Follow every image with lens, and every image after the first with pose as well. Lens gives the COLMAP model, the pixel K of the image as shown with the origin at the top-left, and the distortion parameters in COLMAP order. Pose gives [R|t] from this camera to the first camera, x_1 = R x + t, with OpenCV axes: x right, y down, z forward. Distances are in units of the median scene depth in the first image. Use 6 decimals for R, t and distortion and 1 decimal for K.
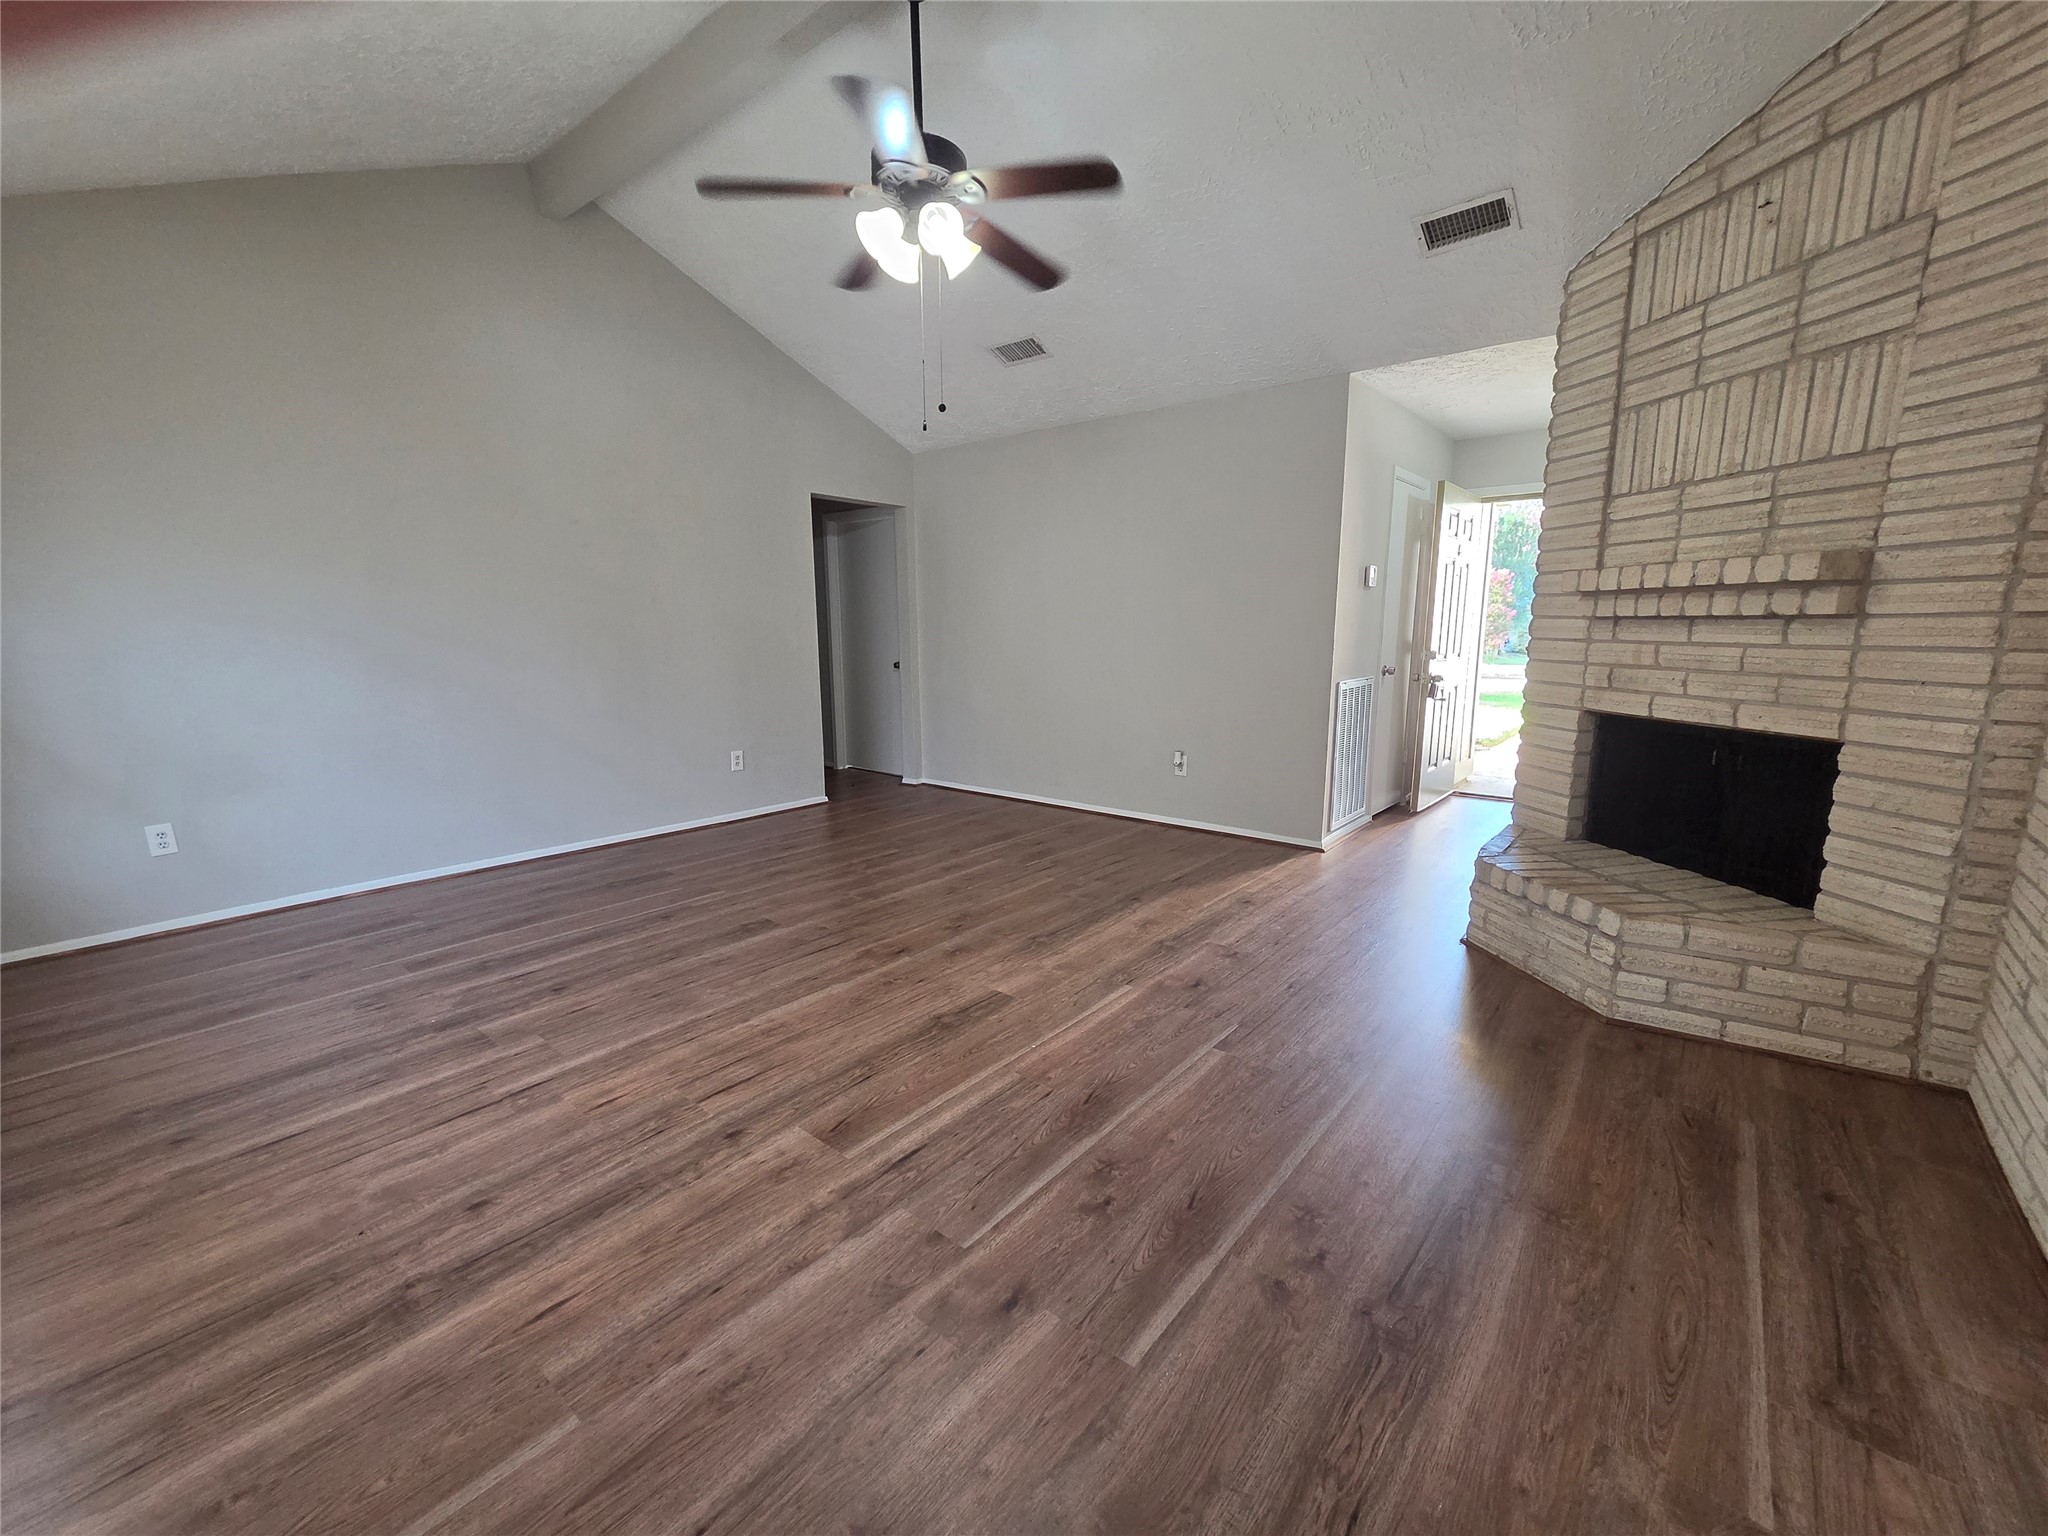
lens RADIAL K [[840.8, 0, 1046.2], [0, 840.8, 776.4], [0, 0, 1]] dist [0.002412, 0.001217]
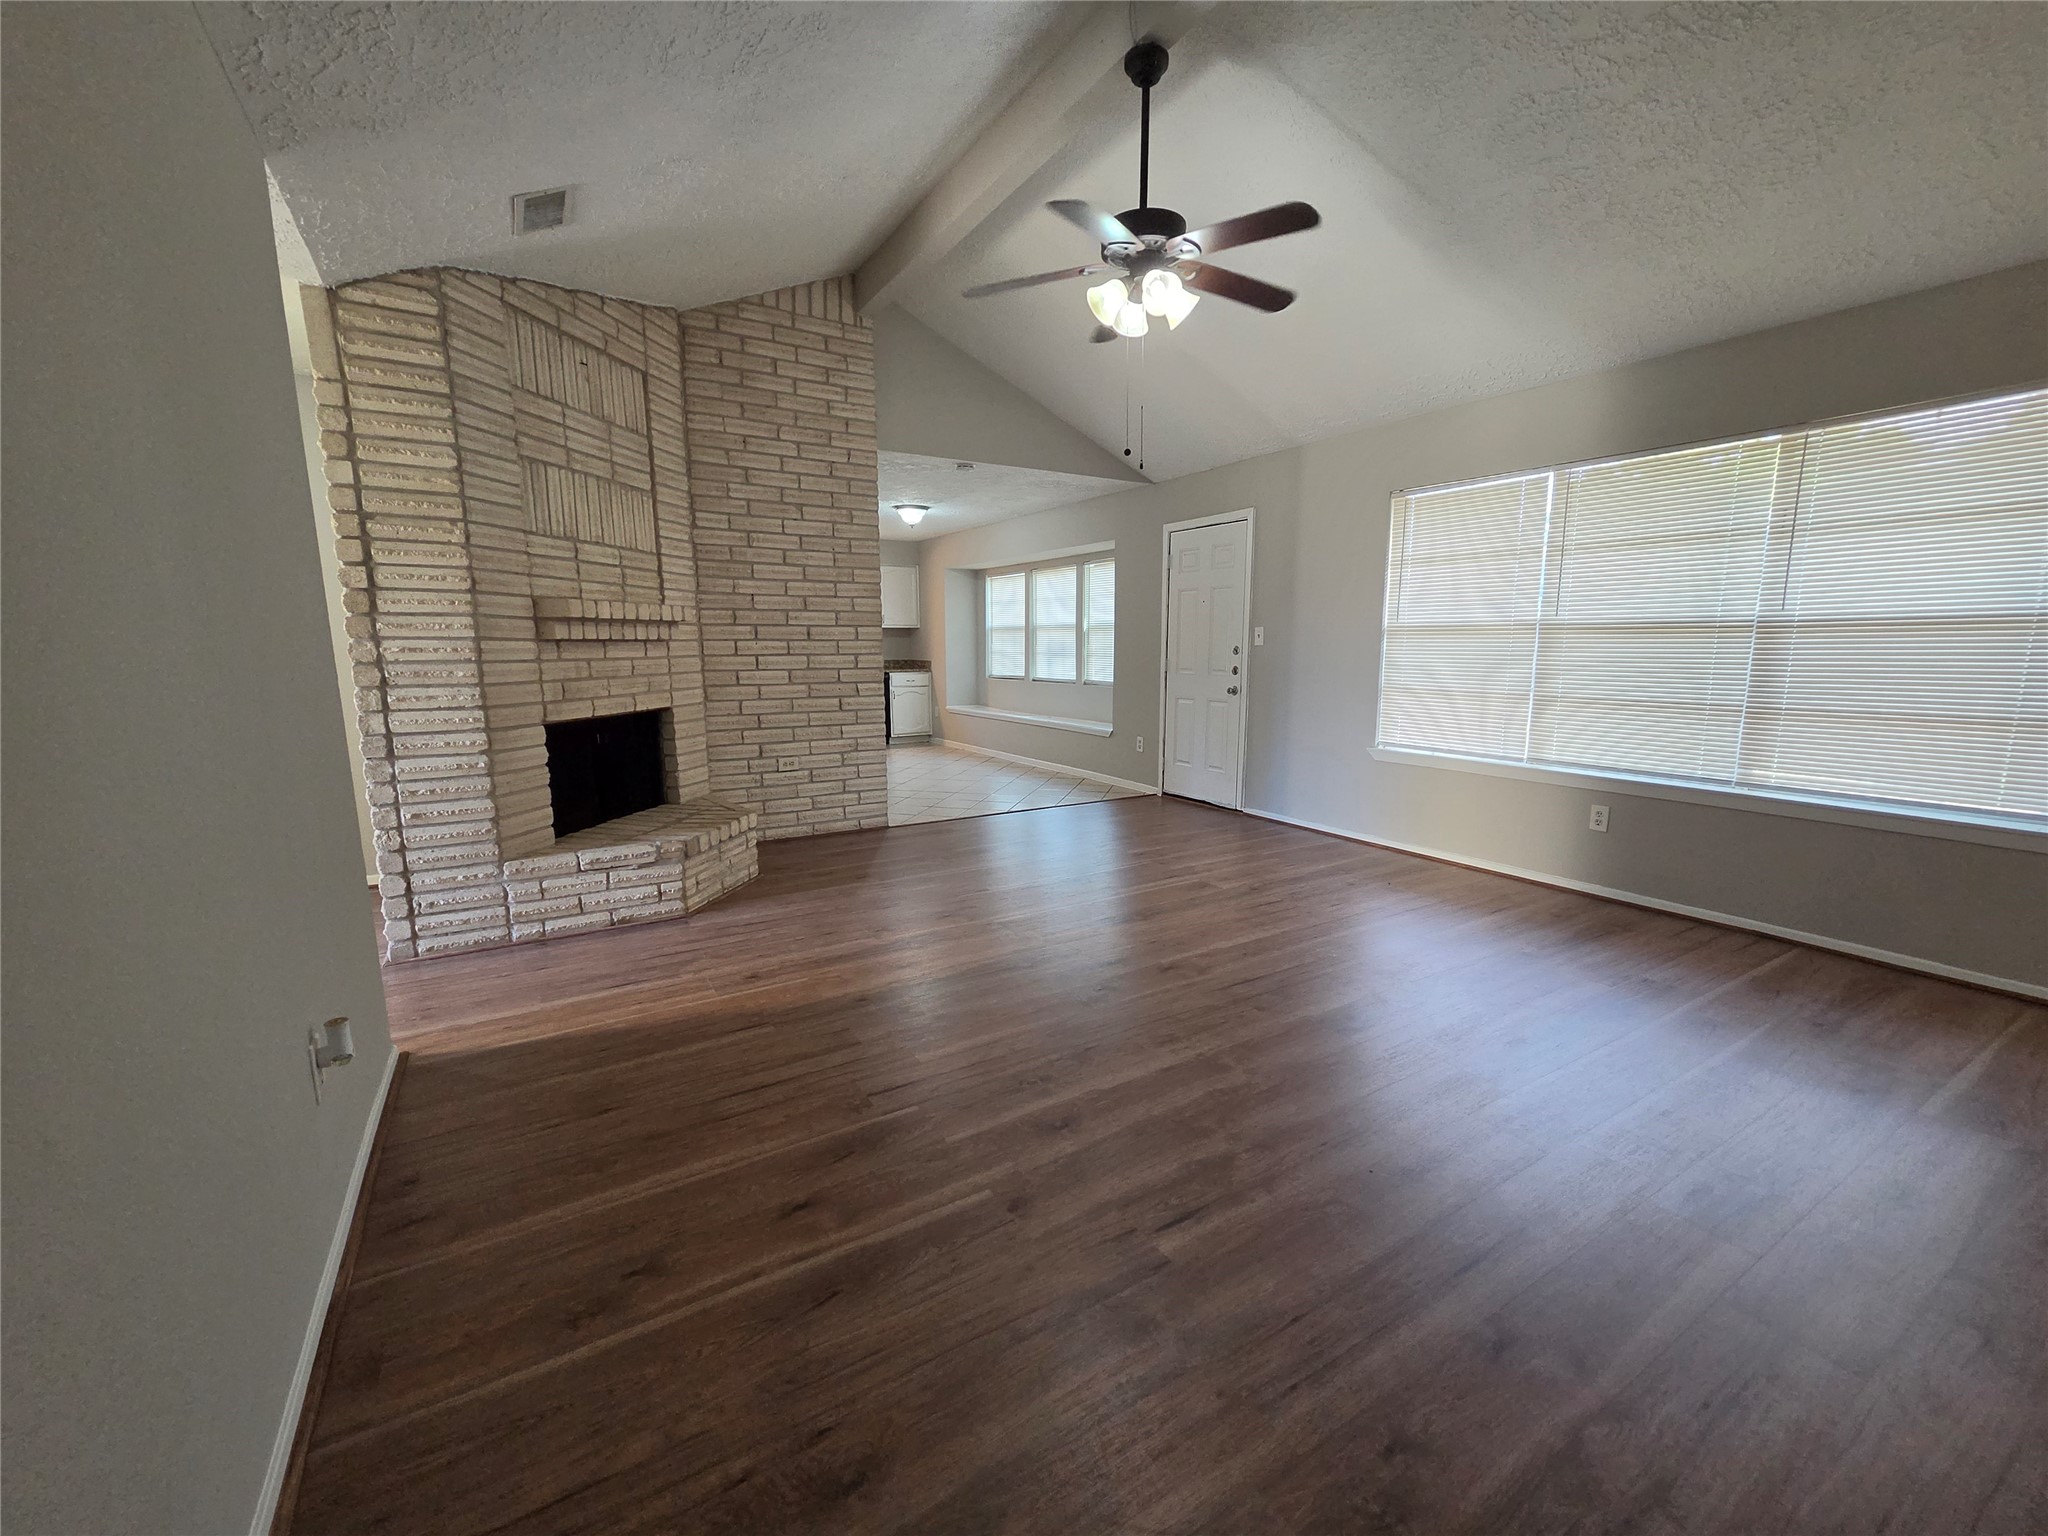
lens RADIAL K [[840.8, 0, 1049.1], [0, 840.8, 775.2], [0, 0, 1]] dist [0.002412, 0.001217]
pose [[-0.946290, -0.046287, 0.319988, -0.402855], [0.062863, 0.944472, 0.322522, -0.394709], [-0.317148, 0.325315, -0.890835, 2.153483]]
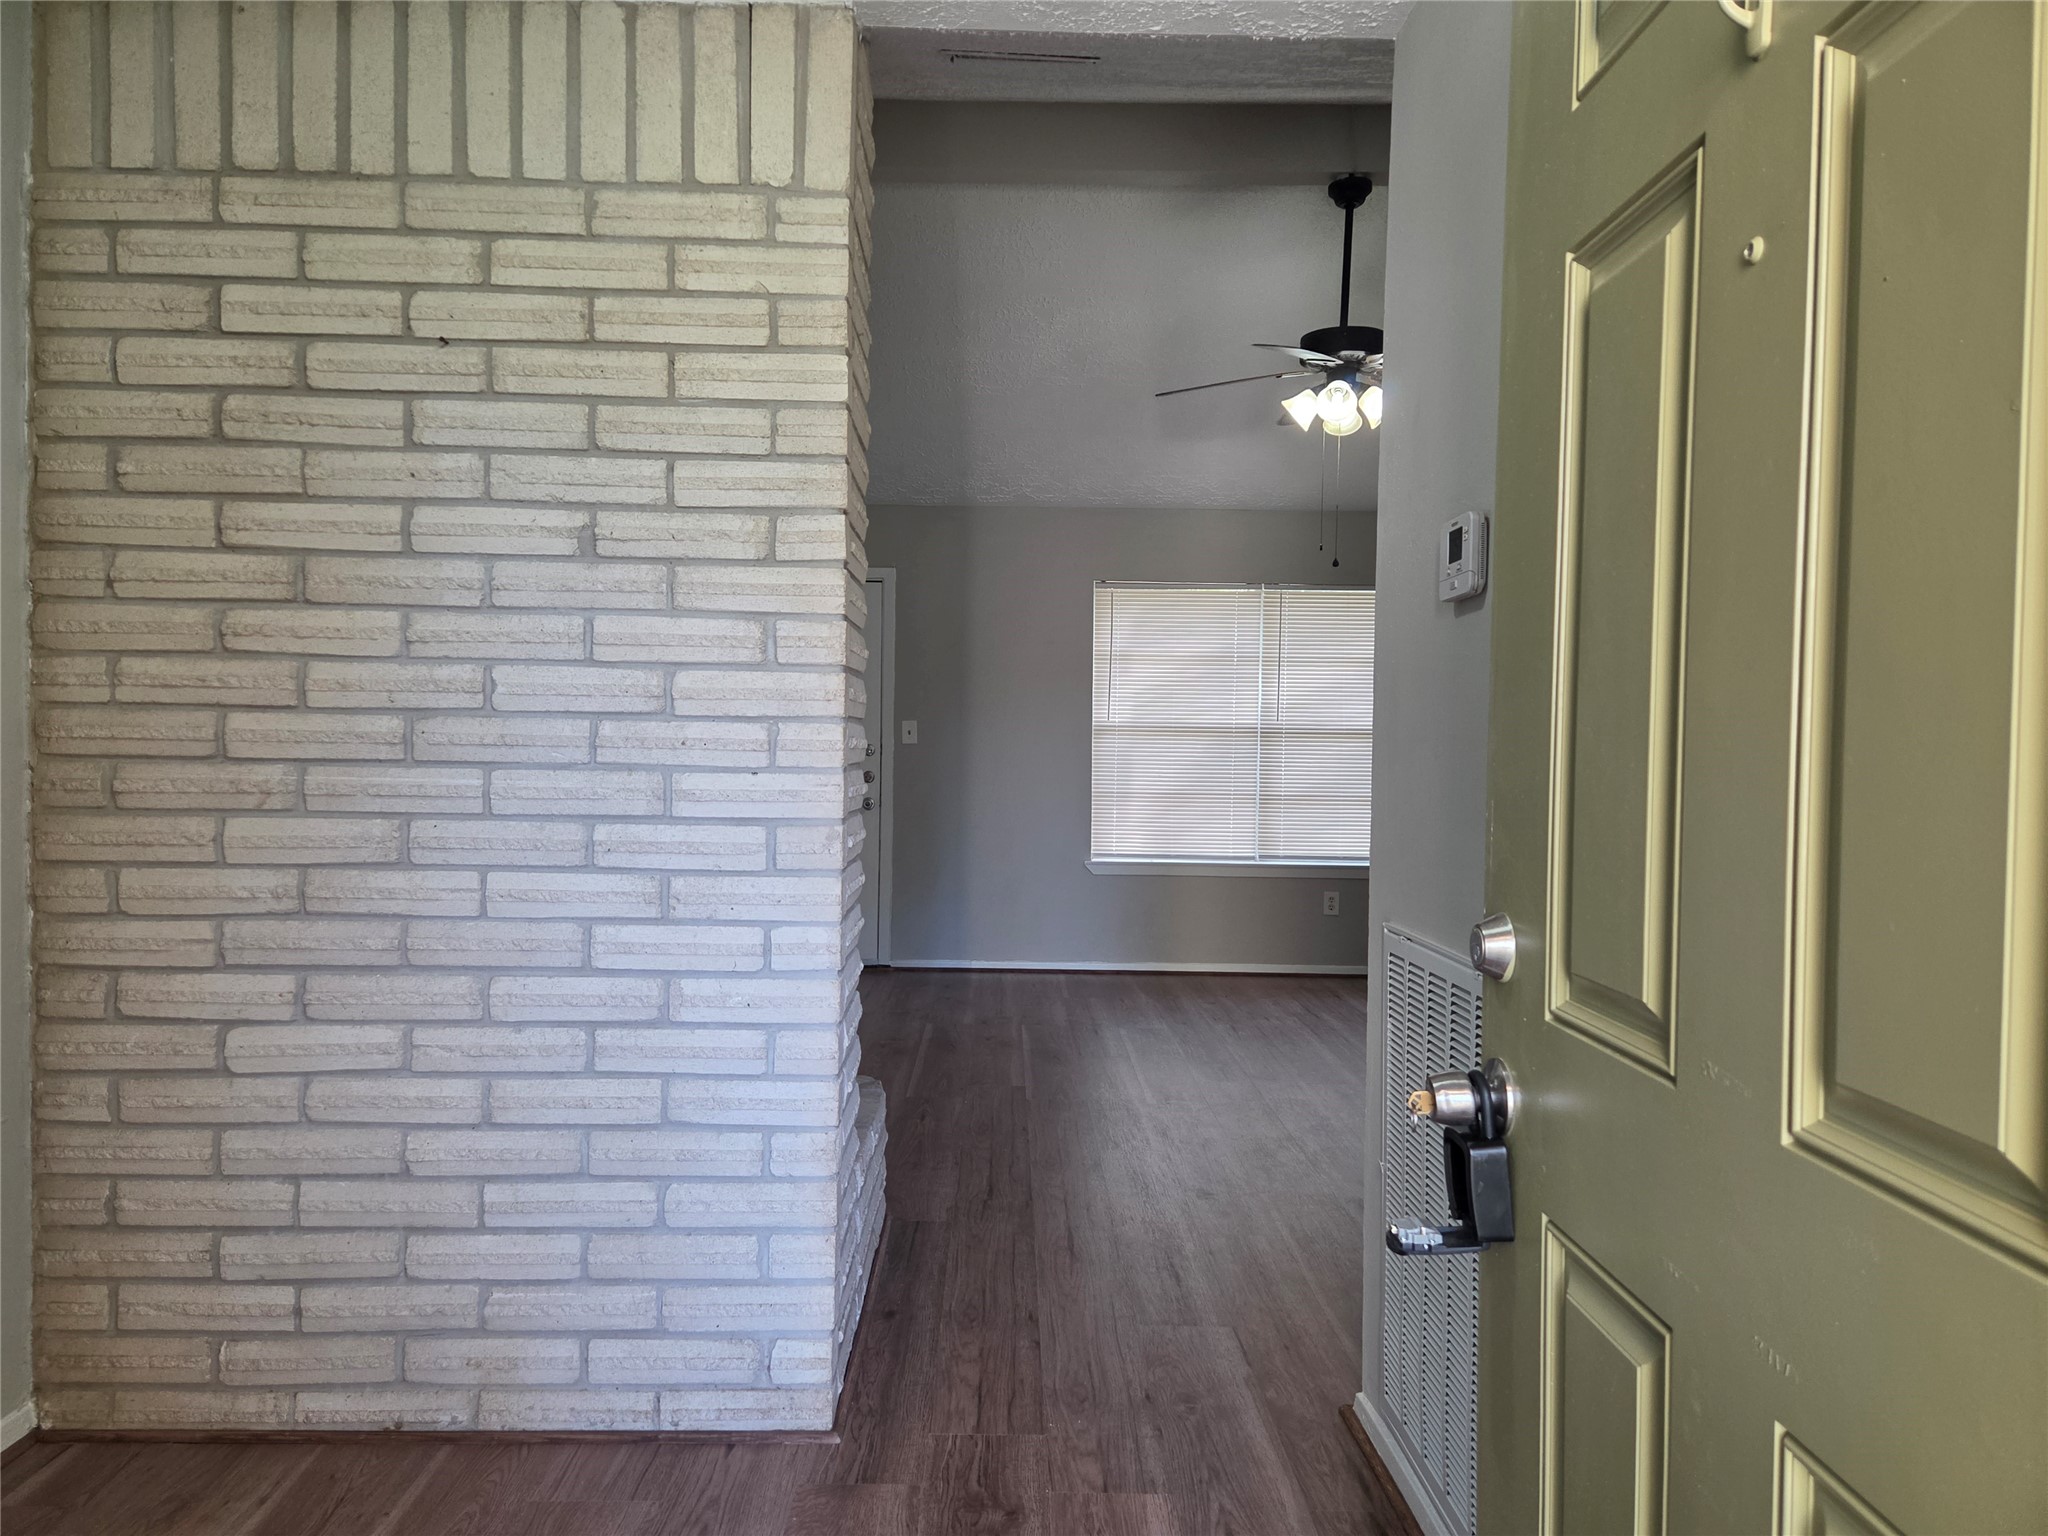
lens RADIAL K [[1359.7, 0, 1023.2], [0, 1359.7, 772.4], [0, 0, 1]] dist [-0.015506, -0.002620]
pose [[-0.769356, 0.005310, -0.638799, 1.284043], [-0.127020, 0.978728, 0.161116, -0.383714], [0.626065, 0.205096, -0.752315, 2.113854]]
